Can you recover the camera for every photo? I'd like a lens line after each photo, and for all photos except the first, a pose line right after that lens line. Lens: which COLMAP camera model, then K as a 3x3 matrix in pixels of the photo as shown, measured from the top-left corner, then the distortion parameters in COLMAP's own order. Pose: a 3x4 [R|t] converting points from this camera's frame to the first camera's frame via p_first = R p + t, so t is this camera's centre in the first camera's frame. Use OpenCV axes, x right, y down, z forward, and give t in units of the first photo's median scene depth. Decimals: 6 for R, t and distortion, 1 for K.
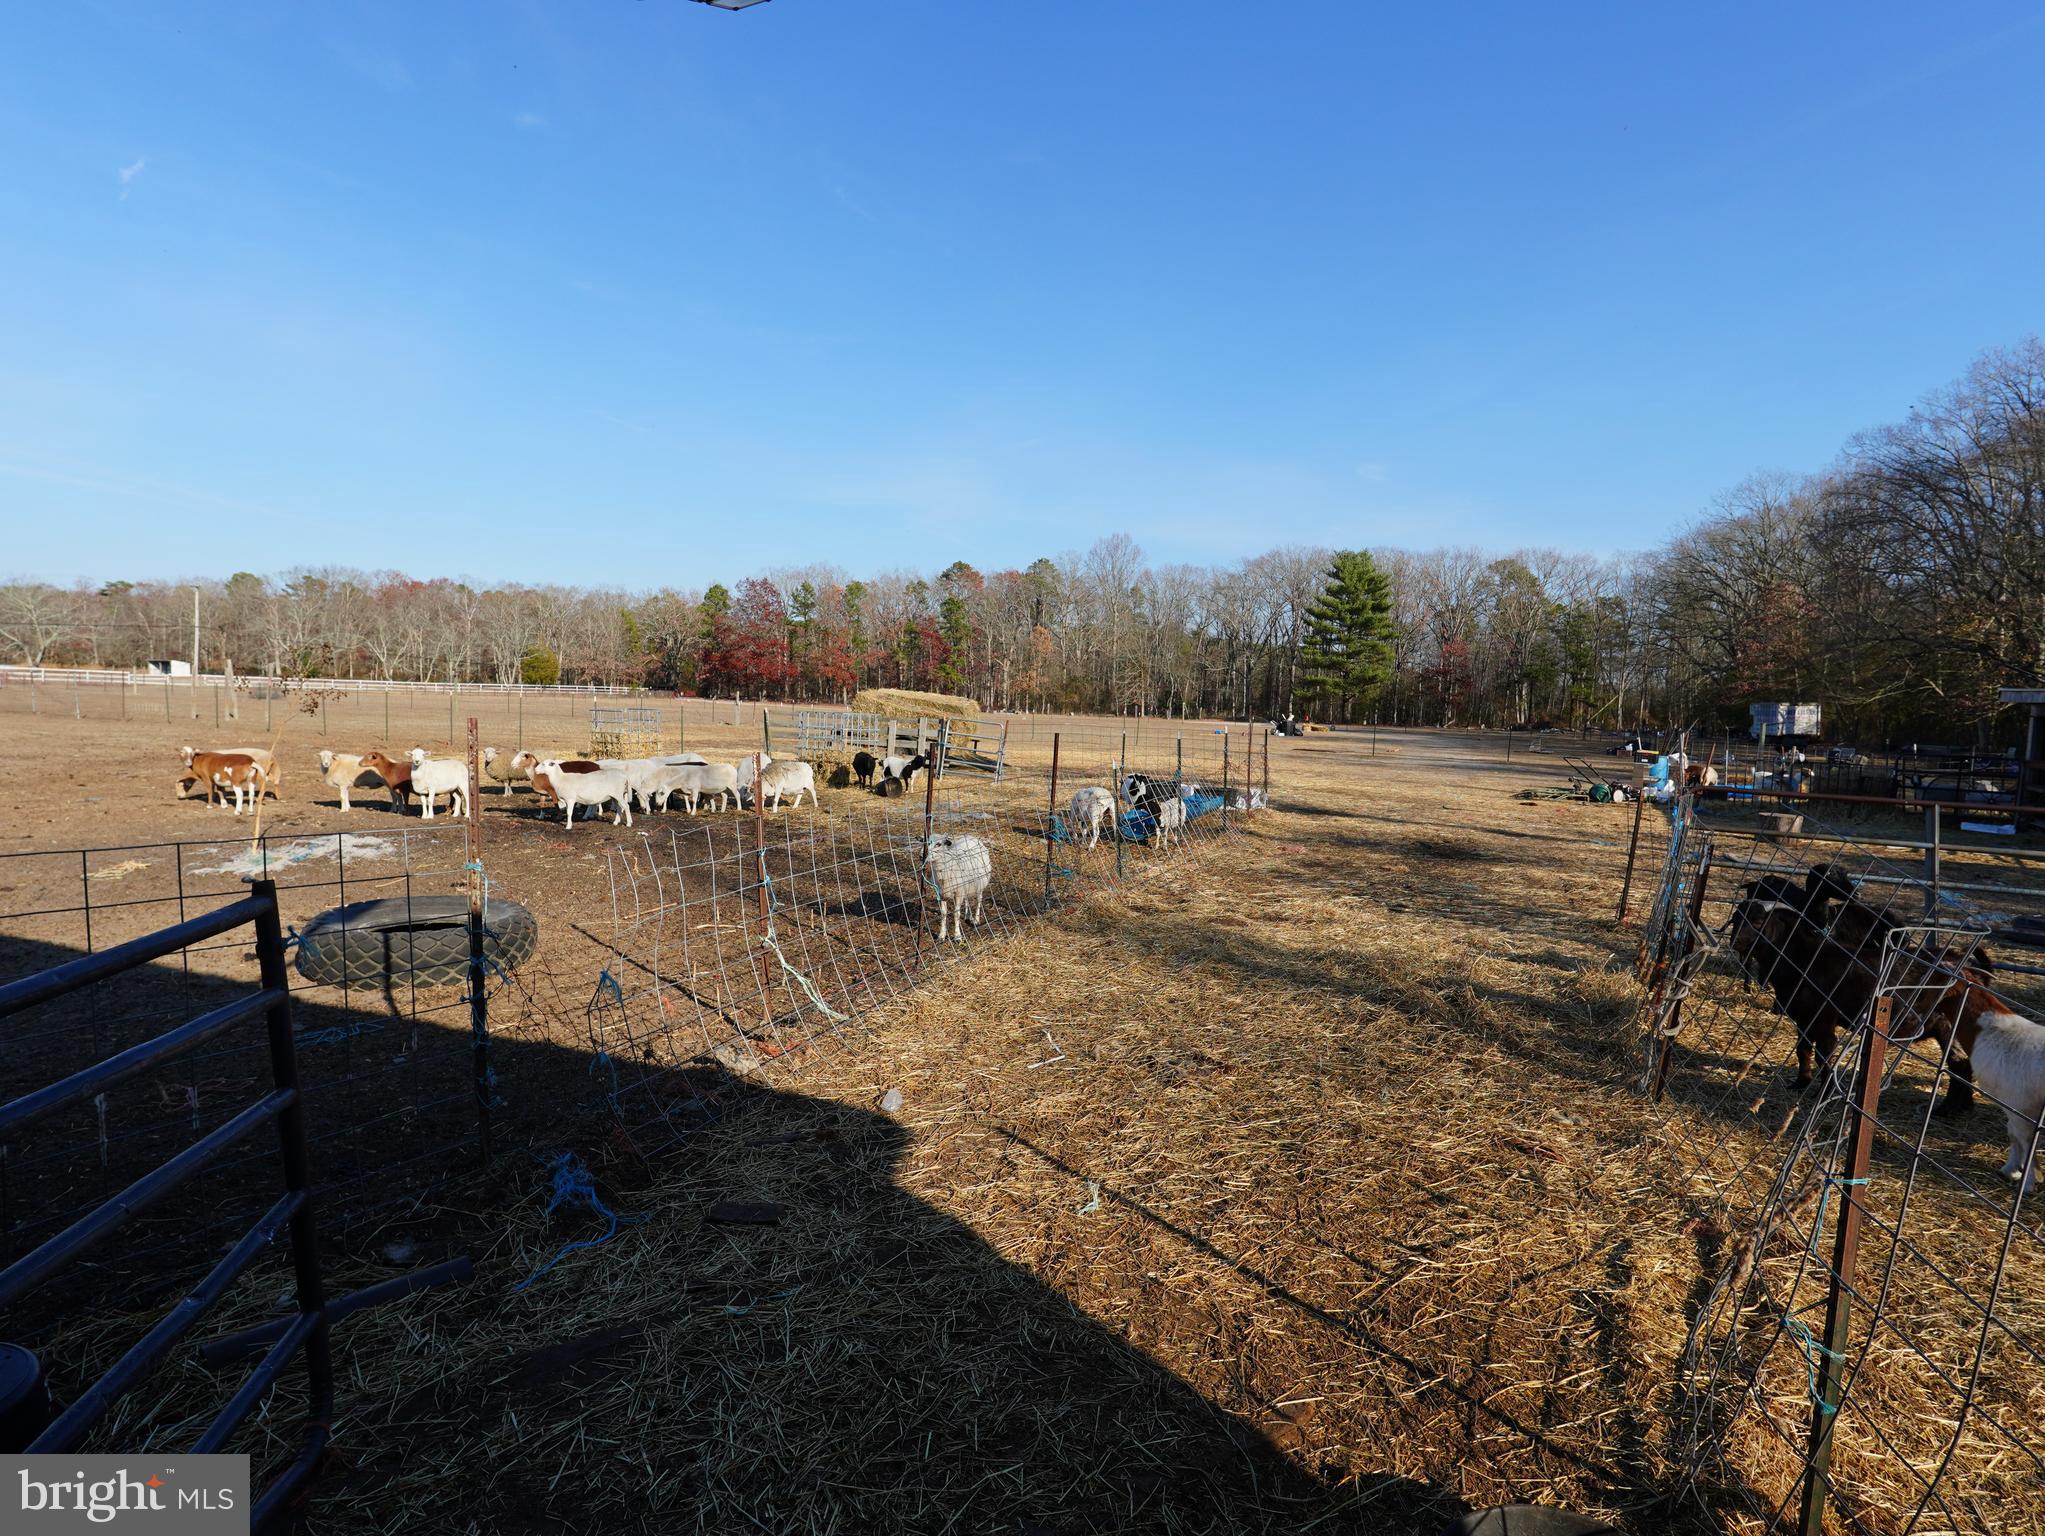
lens RADIAL K [[1048.5, 0, 1022.5], [0, 1048.5, 768.0], [0, 0, 1]] dist [-0.028725, 0.017616]
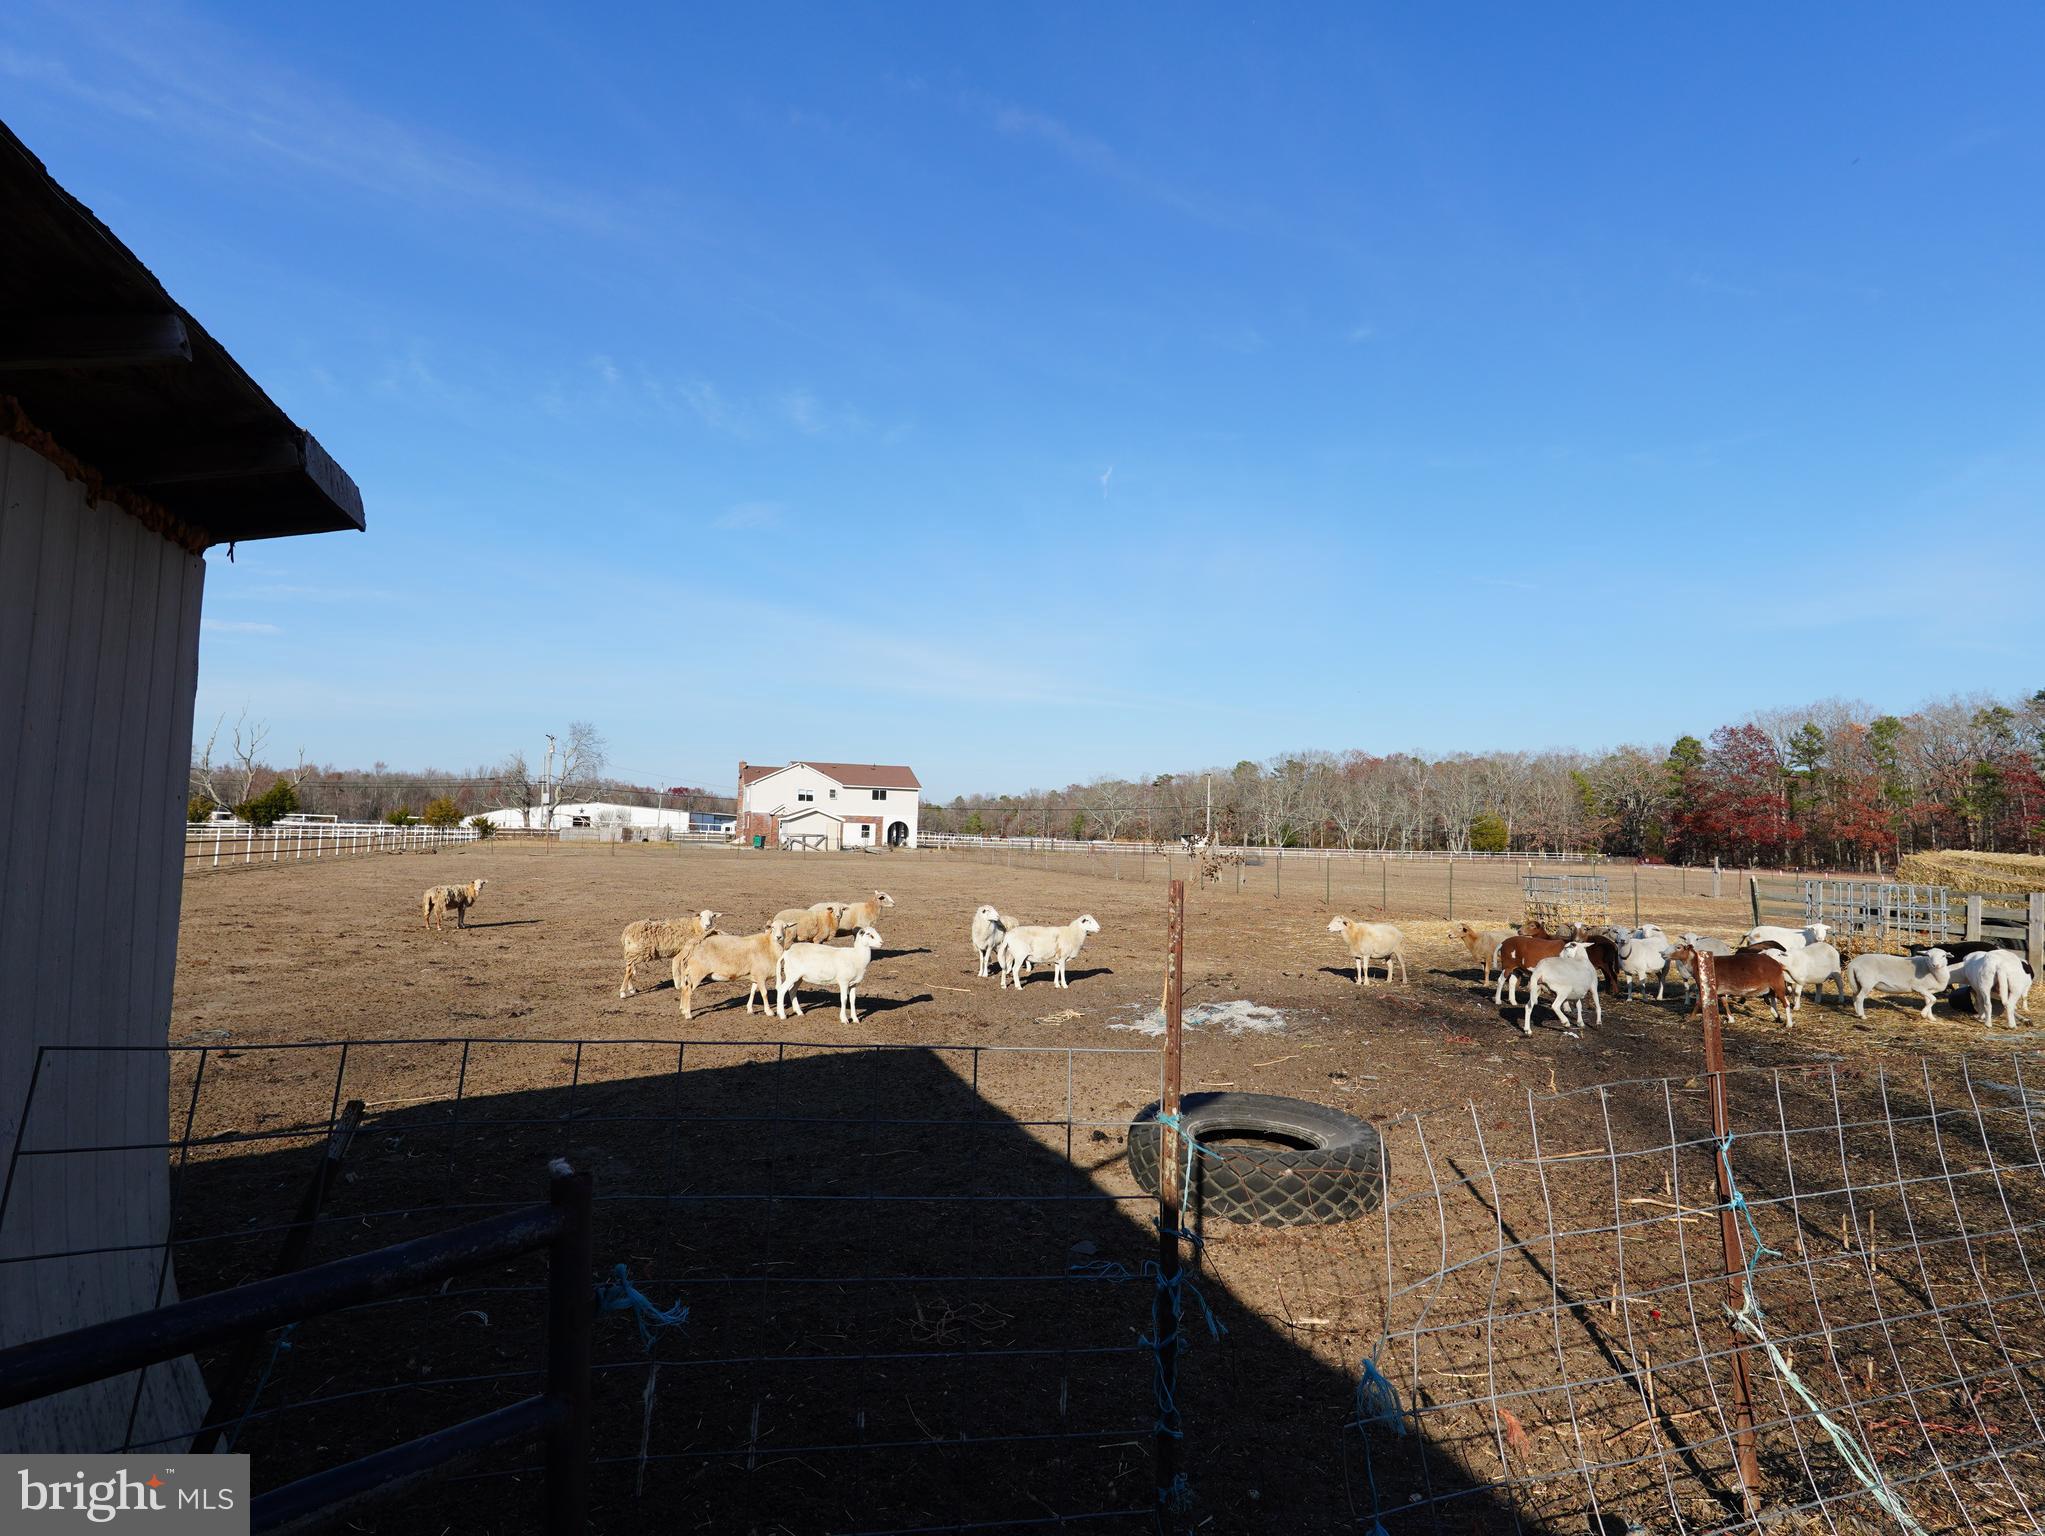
lens RADIAL K [[1048.5, 0, 1022.5], [0, 1048.5, 768.0], [0, 0, 1]] dist [-0.028725, 0.017616]
pose [[0.656402, -0.068760, -0.751272, -0.003180], [-0.051915, 0.989360, -0.135910, -0.000740], [0.752623, 0.128213, 0.645848, 0.015689]]
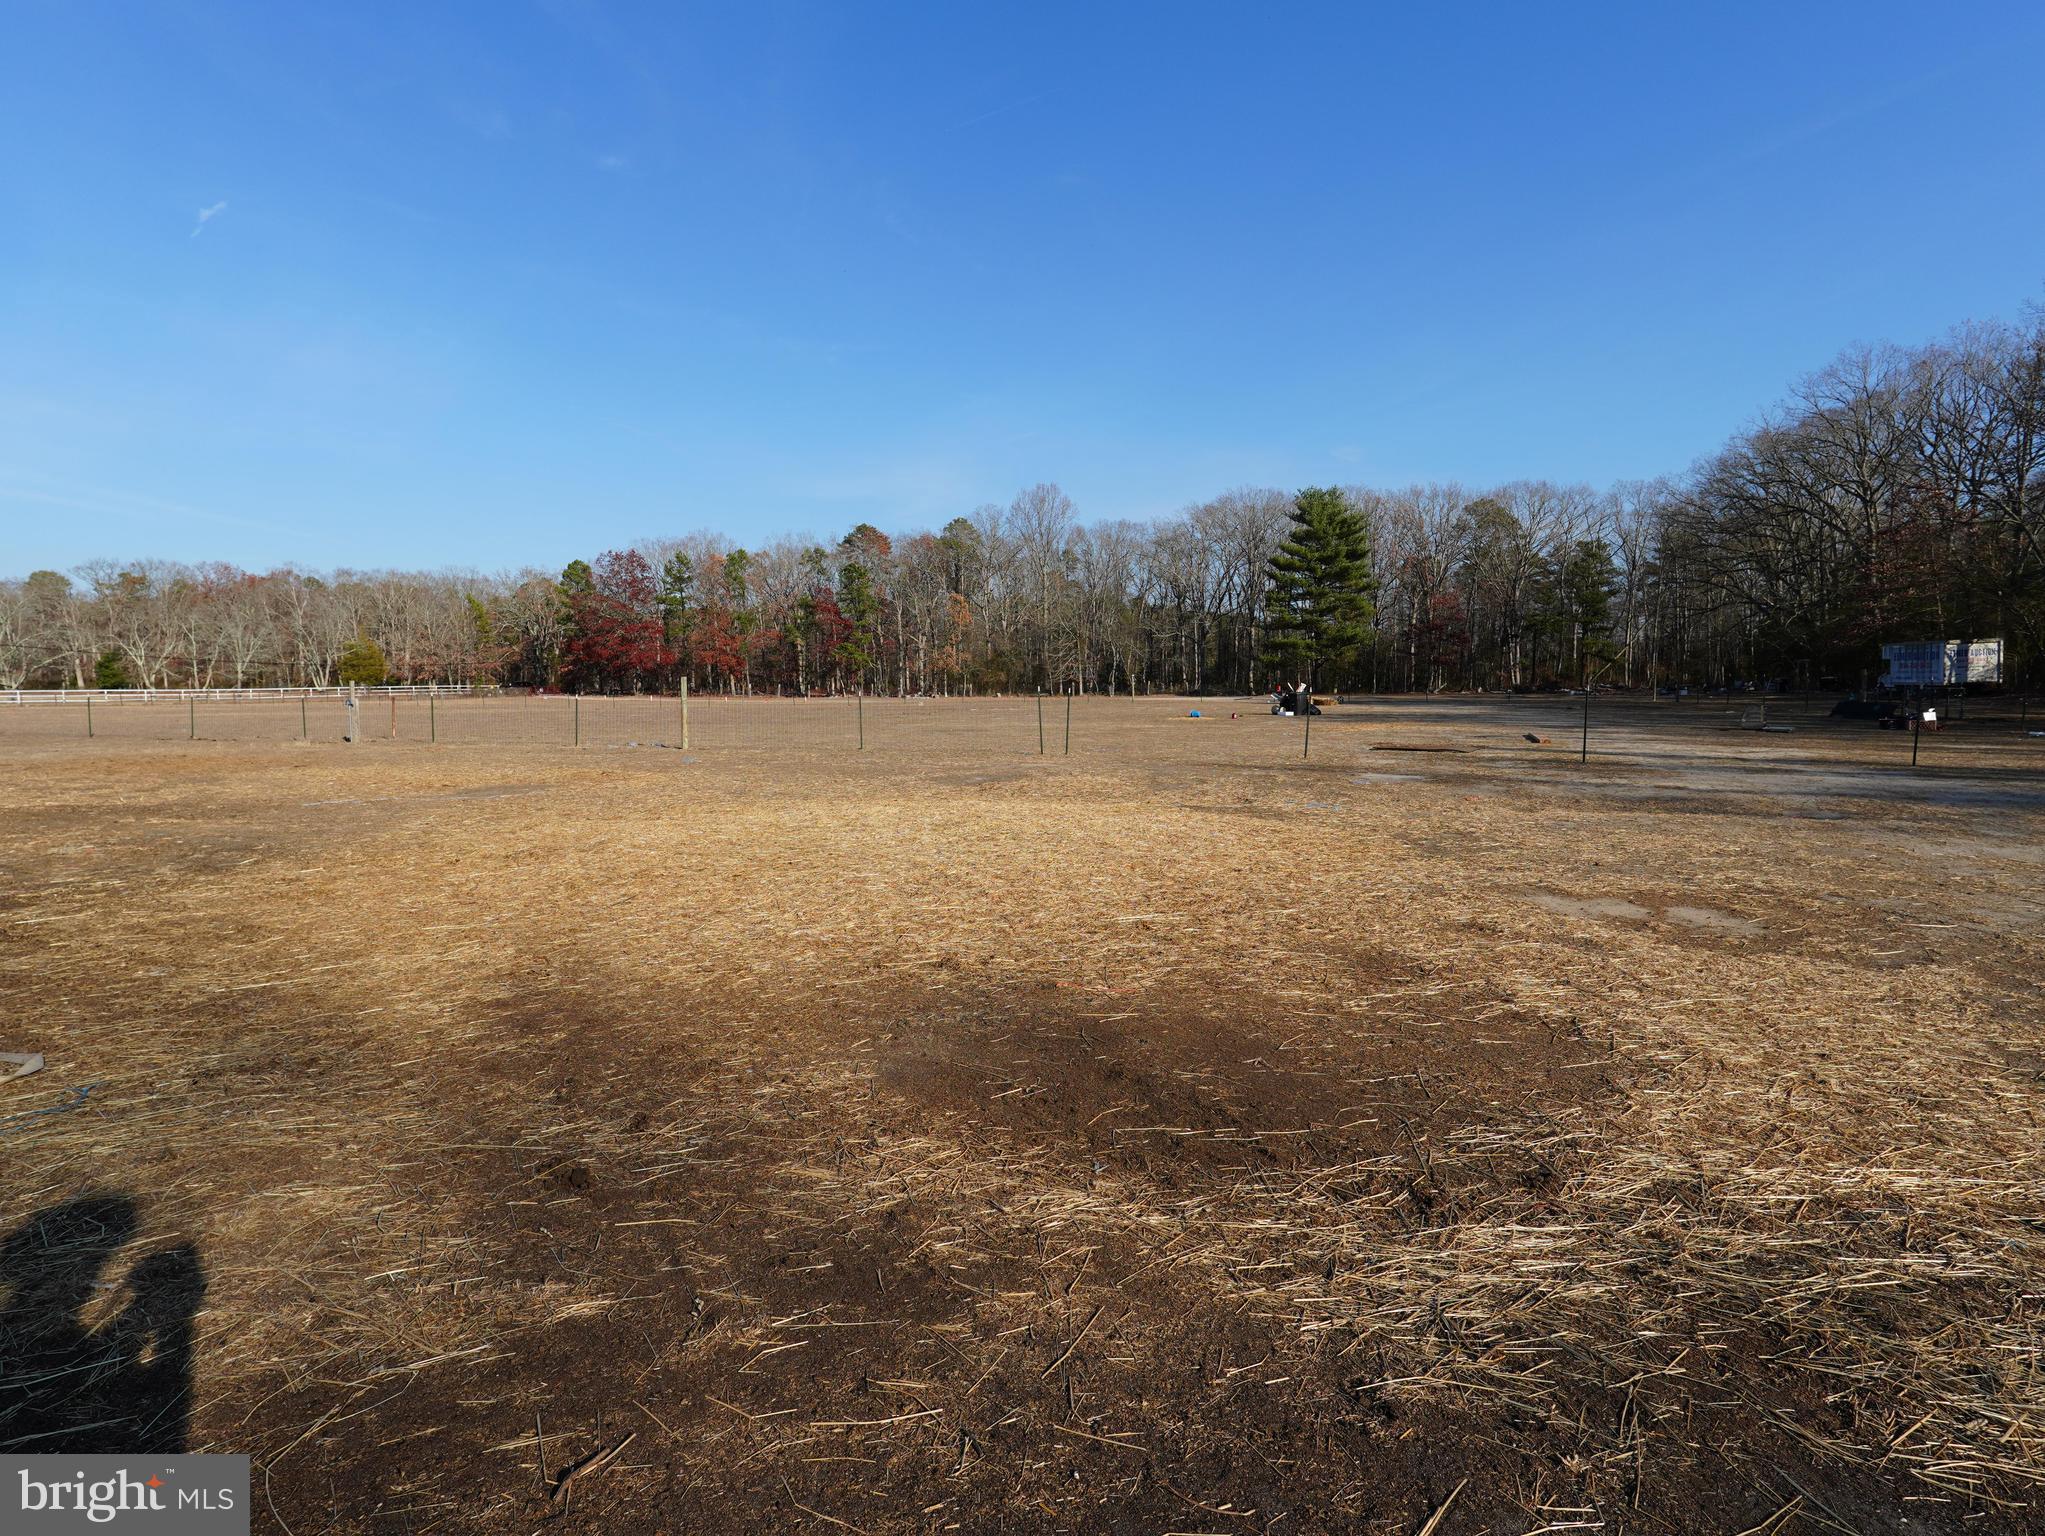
lens RADIAL K [[1048.5, 0, 1022.5], [0, 1048.5, 768.0], [0, 0, 1]] dist [-0.028725, 0.017616]
pose [[0.997450, -0.044980, 0.055402, 0.016699], [0.043995, 0.998853, 0.018876, -0.007427], [-0.056187, -0.016391, 0.998286, 0.147770]]
